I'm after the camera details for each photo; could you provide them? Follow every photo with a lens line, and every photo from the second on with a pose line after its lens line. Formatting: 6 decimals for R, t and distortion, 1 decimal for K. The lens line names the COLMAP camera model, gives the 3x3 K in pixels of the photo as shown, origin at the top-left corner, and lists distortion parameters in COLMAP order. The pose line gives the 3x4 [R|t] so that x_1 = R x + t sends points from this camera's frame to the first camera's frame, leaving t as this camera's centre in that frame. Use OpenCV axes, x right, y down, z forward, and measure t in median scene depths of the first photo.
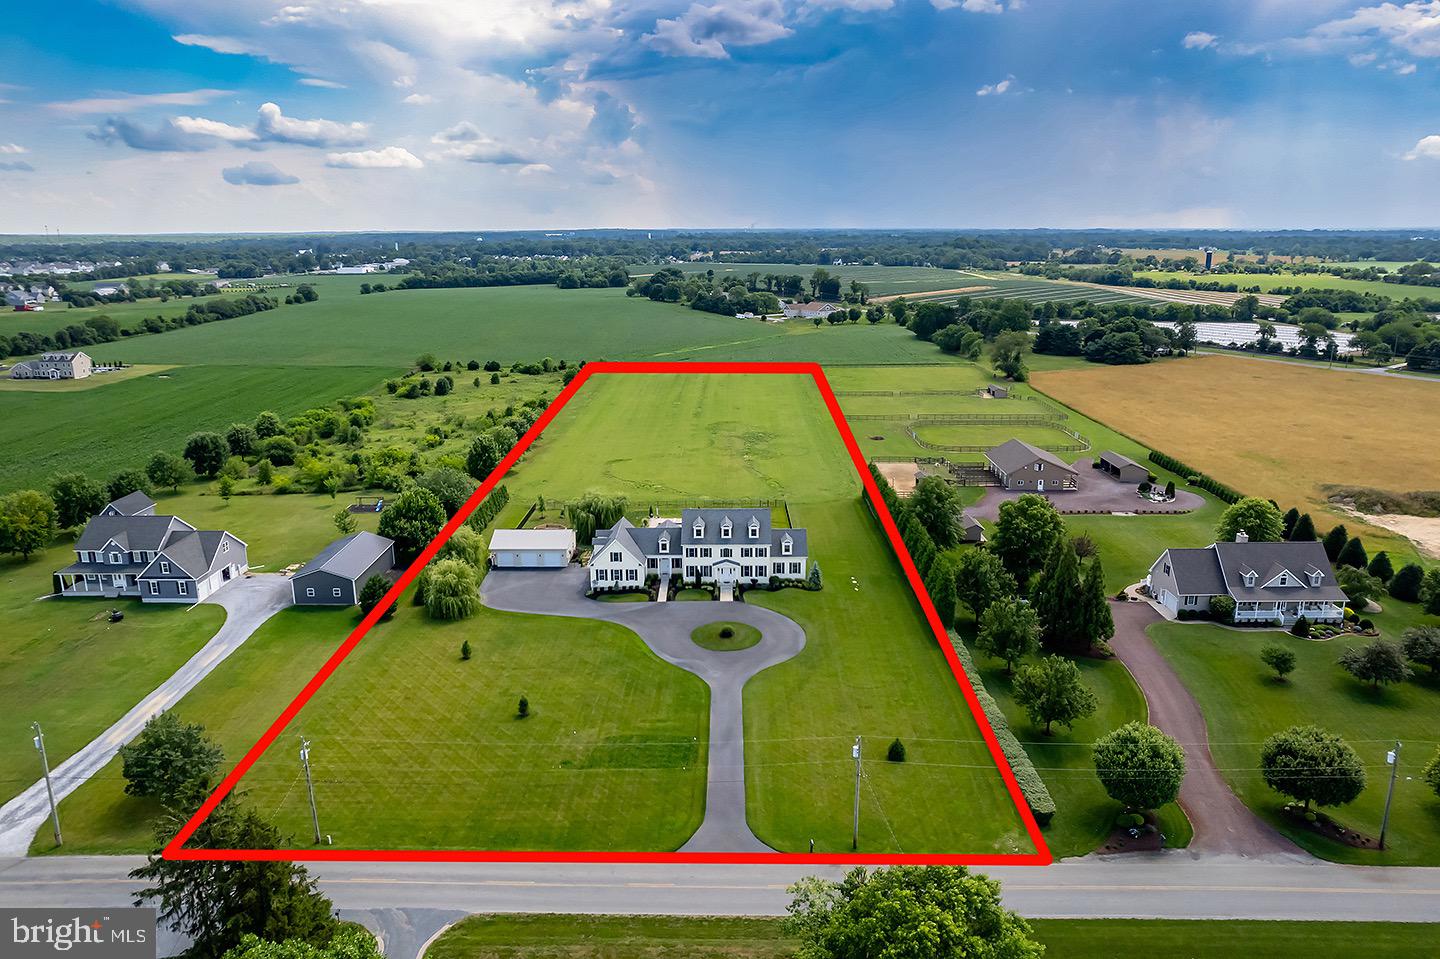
lens RADIAL K [[955.4, 0, 714.5], [0, 955.4, 502.4], [0, 0, 1]] dist [-0.066721, 0.081933]
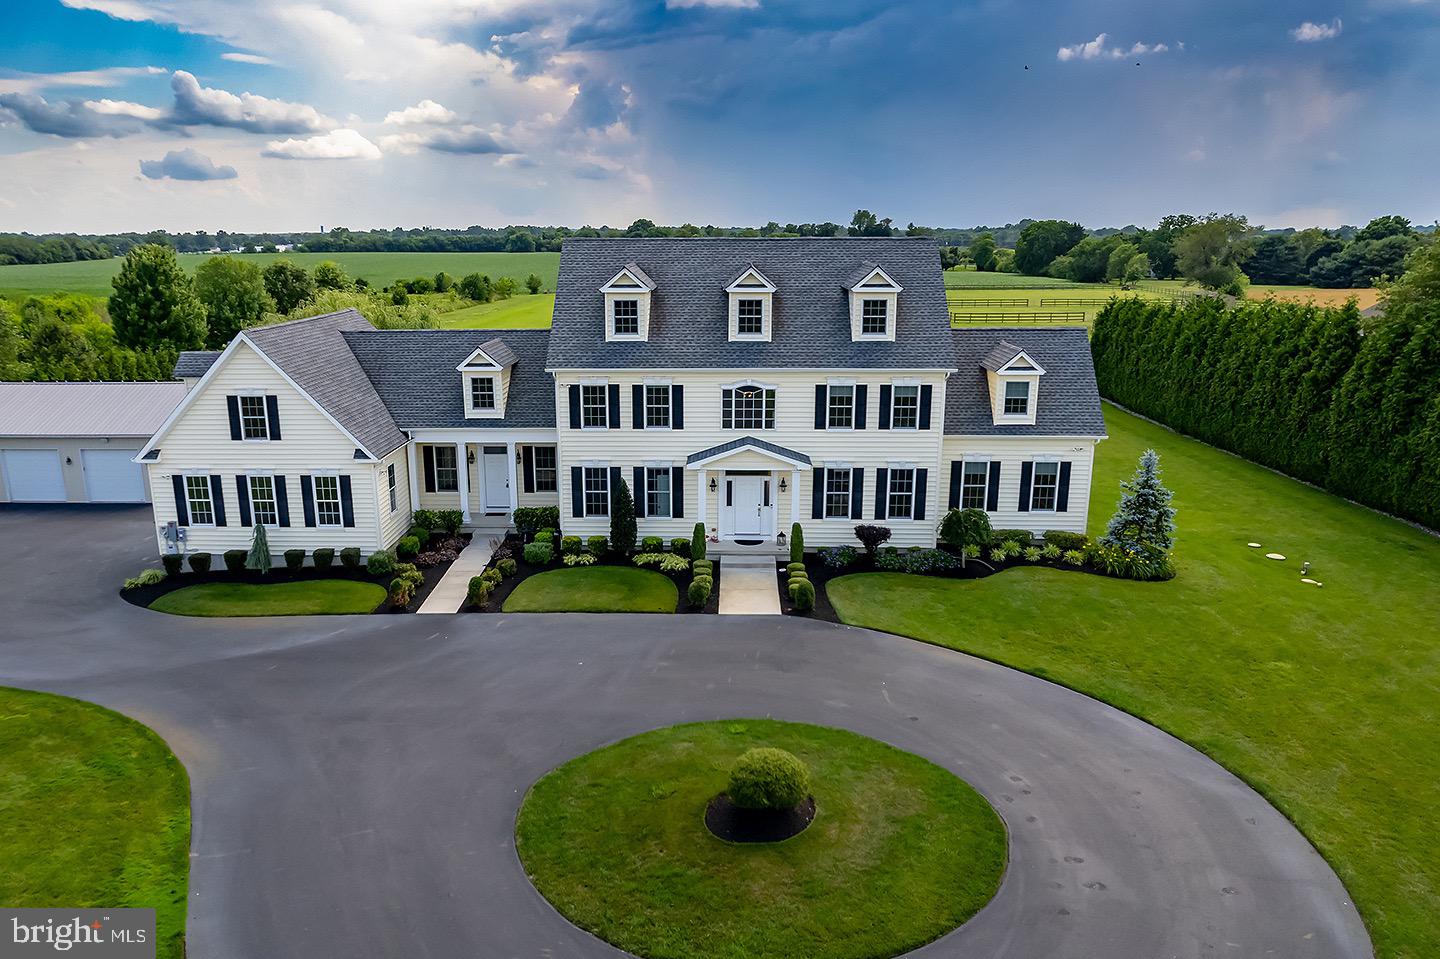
lens RADIAL K [[1123.0, 0, 669.0], [0, 1123.0, 575.3], [0, 0, 1]] dist [-0.031275, 0.005558]
pose [[0.999179, 0.011823, -0.038754, 0.004311], [-0.011244, 0.999822, 0.015124, 0.087140], [0.038926, -0.014676, 0.999134, 0.725859]]
